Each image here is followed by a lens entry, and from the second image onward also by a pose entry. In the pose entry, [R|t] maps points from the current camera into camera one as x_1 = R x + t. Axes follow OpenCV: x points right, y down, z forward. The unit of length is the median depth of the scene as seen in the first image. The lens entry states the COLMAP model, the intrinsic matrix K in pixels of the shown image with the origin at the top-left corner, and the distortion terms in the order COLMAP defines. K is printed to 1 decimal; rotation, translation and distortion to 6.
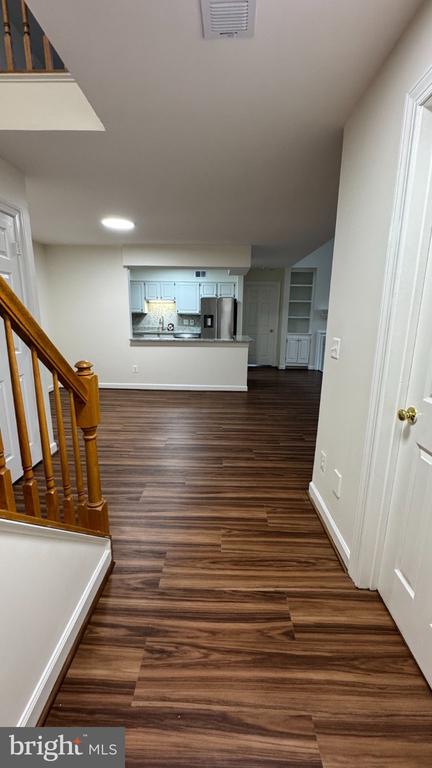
lens RADIAL K [[306.4, 0, 218.7], [0, 306.4, 384.6], [0, 0, 1]] dist [-0.003052, -0.000139]
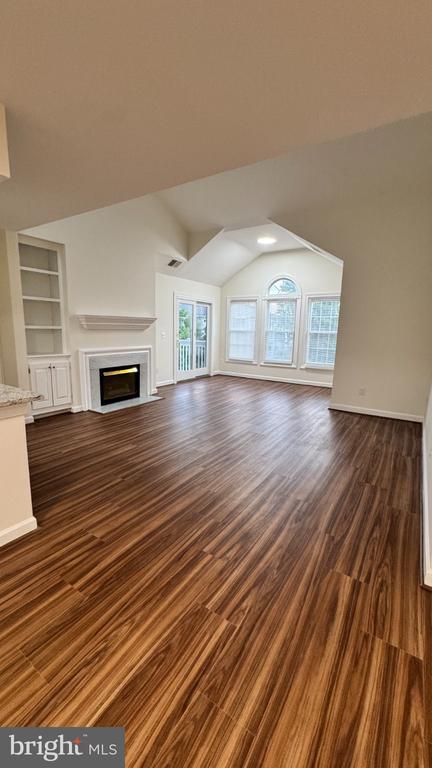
lens RADIAL K [[306.4, 0, 215.4], [0, 306.4, 383.5], [0, 0, 1]] dist [-0.003052, -0.000139]
pose [[0.534985, -0.149506, 0.831528, -0.055193], [0.168628, 0.983310, 0.068305, -0.105870], [-0.827862, 0.103677, 0.551268, 0.450185]]
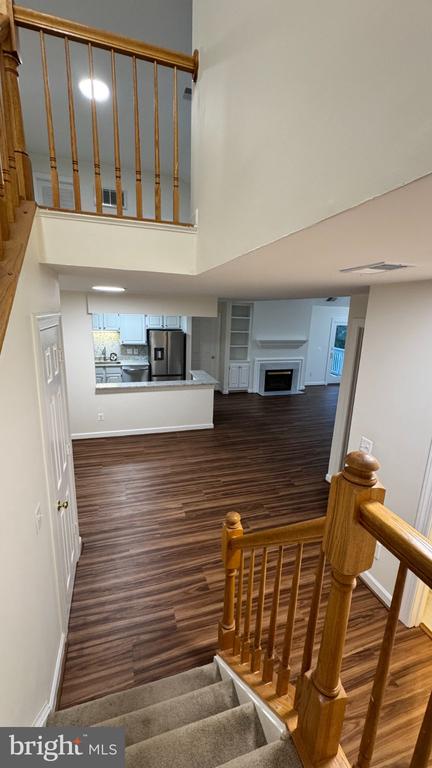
lens RADIAL K [[306.4, 0, 218.3], [0, 306.4, 384.9], [0, 0, 1]] dist [-0.003052, -0.000139]
pose [[0.947252, -0.054823, 0.315765, -0.165385], [0.049170, 0.998456, 0.025851, -0.117904], [-0.316694, -0.008961, 0.948485, -0.014989]]
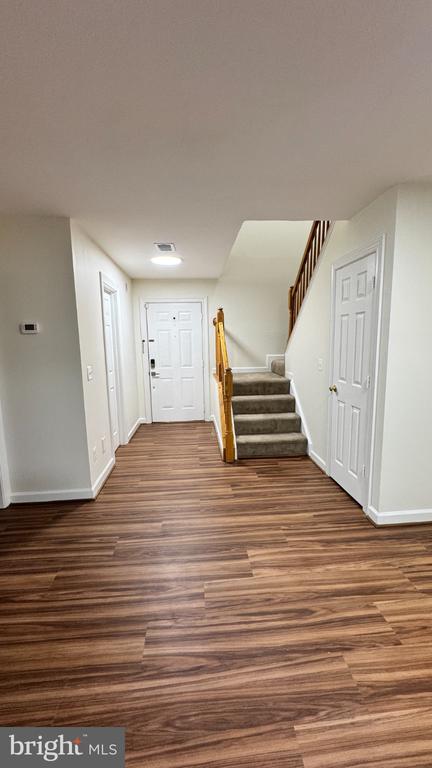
lens RADIAL K [[306.4, 0, 217.8], [0, 306.4, 380.6], [0, 0, 1]] dist [-0.003052, -0.000139]
pose [[-0.995392, 0.017815, -0.094217, -0.026013], [-0.016349, 0.936669, 0.349834, -0.161475], [0.094483, 0.349763, -0.932062, 0.644794]]
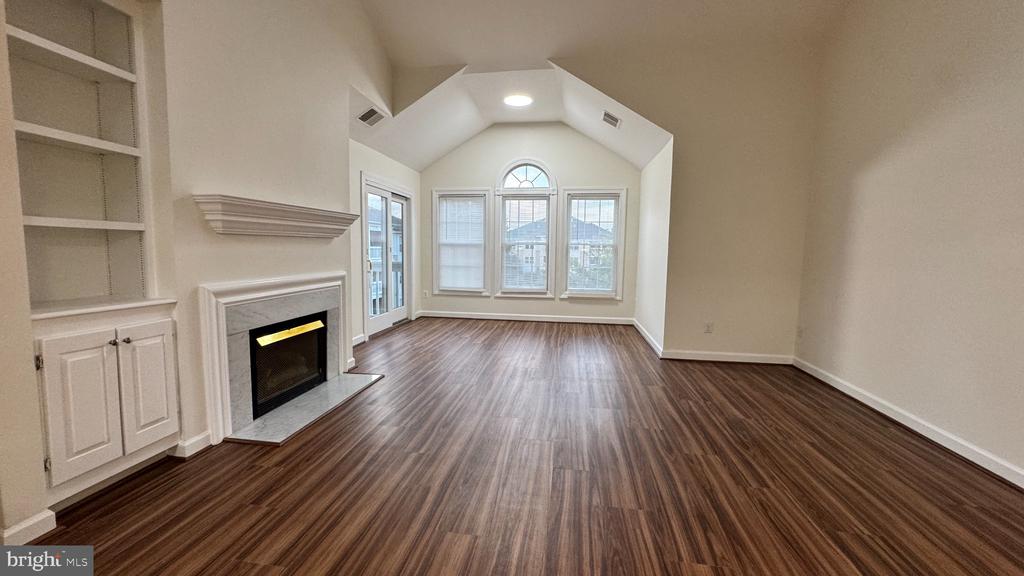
lens RADIAL K [[408.6, 0, 509.9], [0, 408.6, 288.5], [0, 0, 1]] dist [-0.003052, -0.000139]
pose [[0.135283, -0.105408, 0.985184, 0.048467], [0.205043, 0.975779, 0.076246, -0.151543], [-0.969358, 0.191691, 0.153620, 0.740689]]
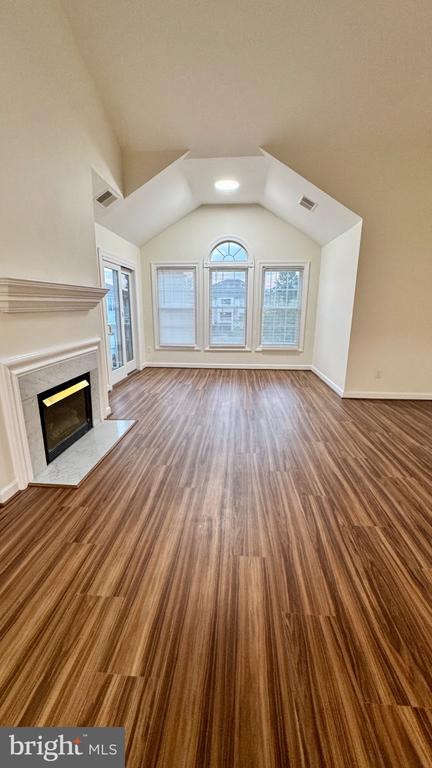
lens RADIAL K [[306.4, 0, 215.5], [0, 306.4, 384.3], [0, 0, 1]] dist [-0.003052, -0.000139]
pose [[0.060743, -0.256497, 0.964634, 0.074884], [0.215507, 0.946995, 0.238236, -0.182211], [-0.974611, 0.193414, 0.112800, 0.808065]]
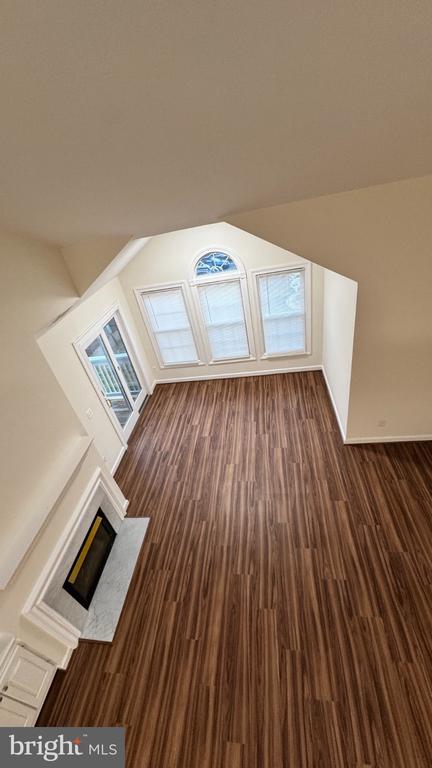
lens RADIAL K [[306.4, 0, 216.1], [0, 306.4, 384.1], [0, 0, 1]] dist [-0.003052, -0.000139]
pose [[0.098092, -0.590678, 0.800923, 0.228593], [0.391917, 0.762696, 0.514486, -0.470255], [-0.914756, 0.263428, 0.306311, 0.648597]]
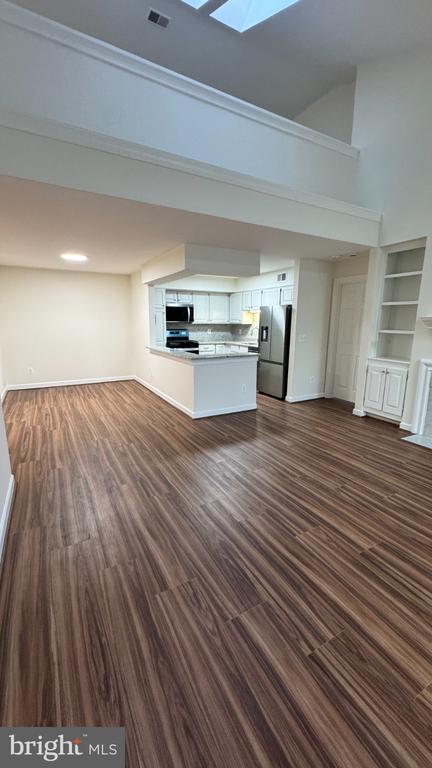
lens RADIAL K [[306.4, 0, 218.0], [0, 306.4, 385.3], [0, 0, 1]] dist [-0.003052, -0.000139]
pose [[0.502553, 0.171033, -0.847460, 0.609363], [-0.195056, 0.977393, 0.081586, -0.110284], [0.842255, 0.124301, 0.524553, 0.460895]]
